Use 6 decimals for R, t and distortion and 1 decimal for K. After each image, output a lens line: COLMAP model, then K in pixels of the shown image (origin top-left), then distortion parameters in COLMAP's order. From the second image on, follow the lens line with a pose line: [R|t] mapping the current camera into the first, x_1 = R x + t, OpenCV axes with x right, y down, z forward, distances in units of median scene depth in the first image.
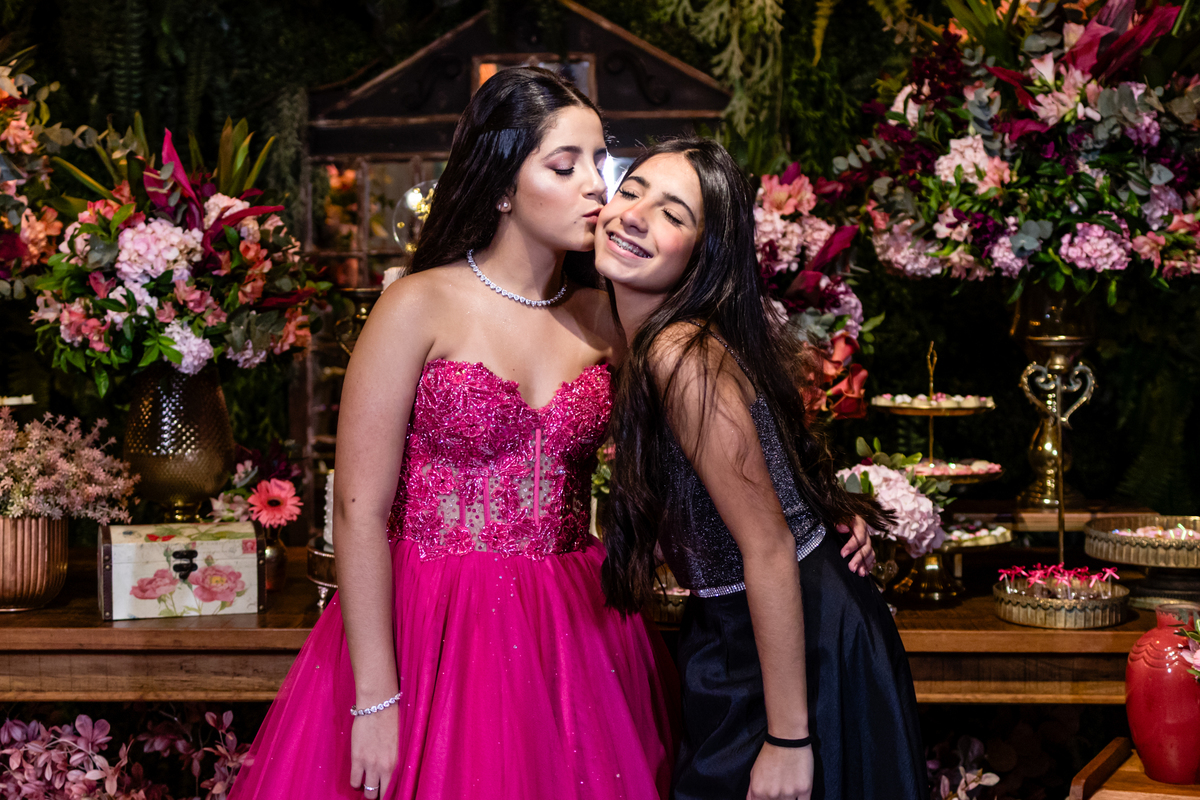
lens RADIAL K [[1191.3, 0, 615.3], [0, 1191.3, 398.6], [0, 0, 1]] dist [0.000797, -0.018791]
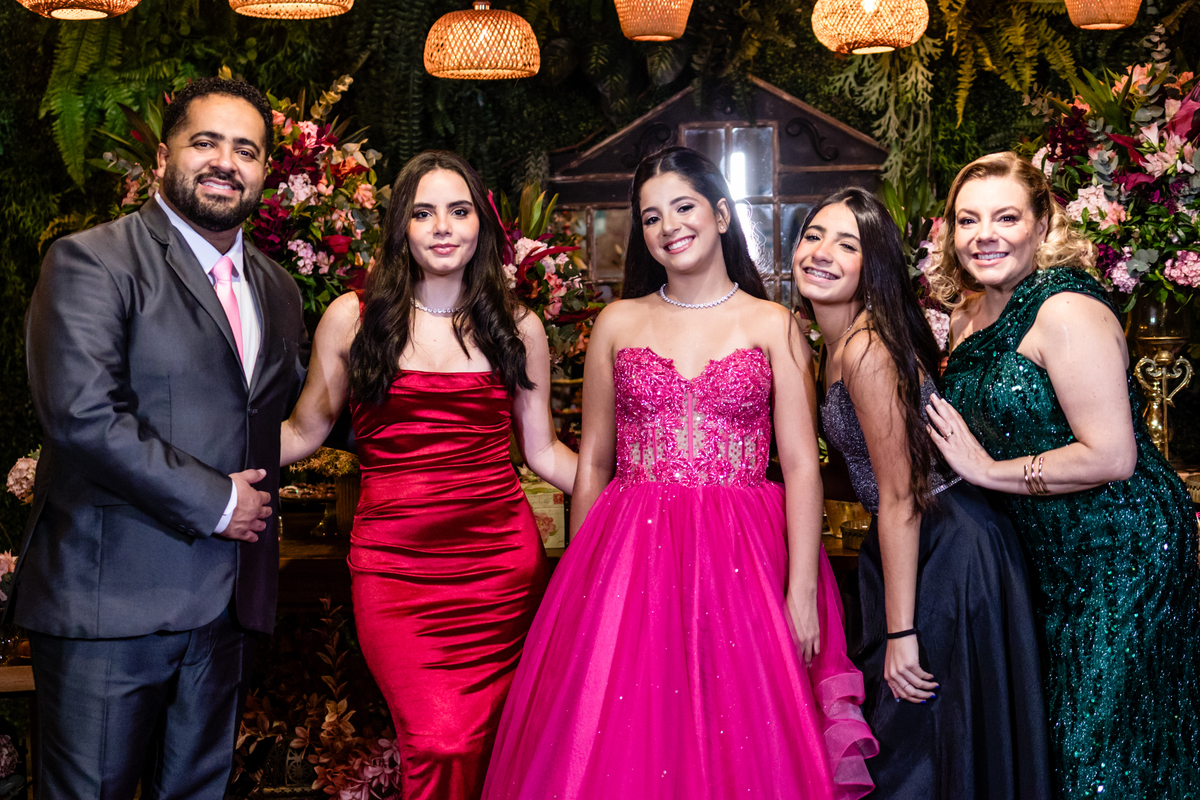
lens RADIAL K [[1260.7, 0, 602.7], [0, 1260.7, 432.4], [0, 0, 1]] dist [0.010879, -0.004084]
pose [[0.999590, -0.009176, -0.027104, -0.210399], [0.009010, 0.999940, -0.006223, 0.056482], [0.027160, 0.005976, 0.999613, -0.412213]]
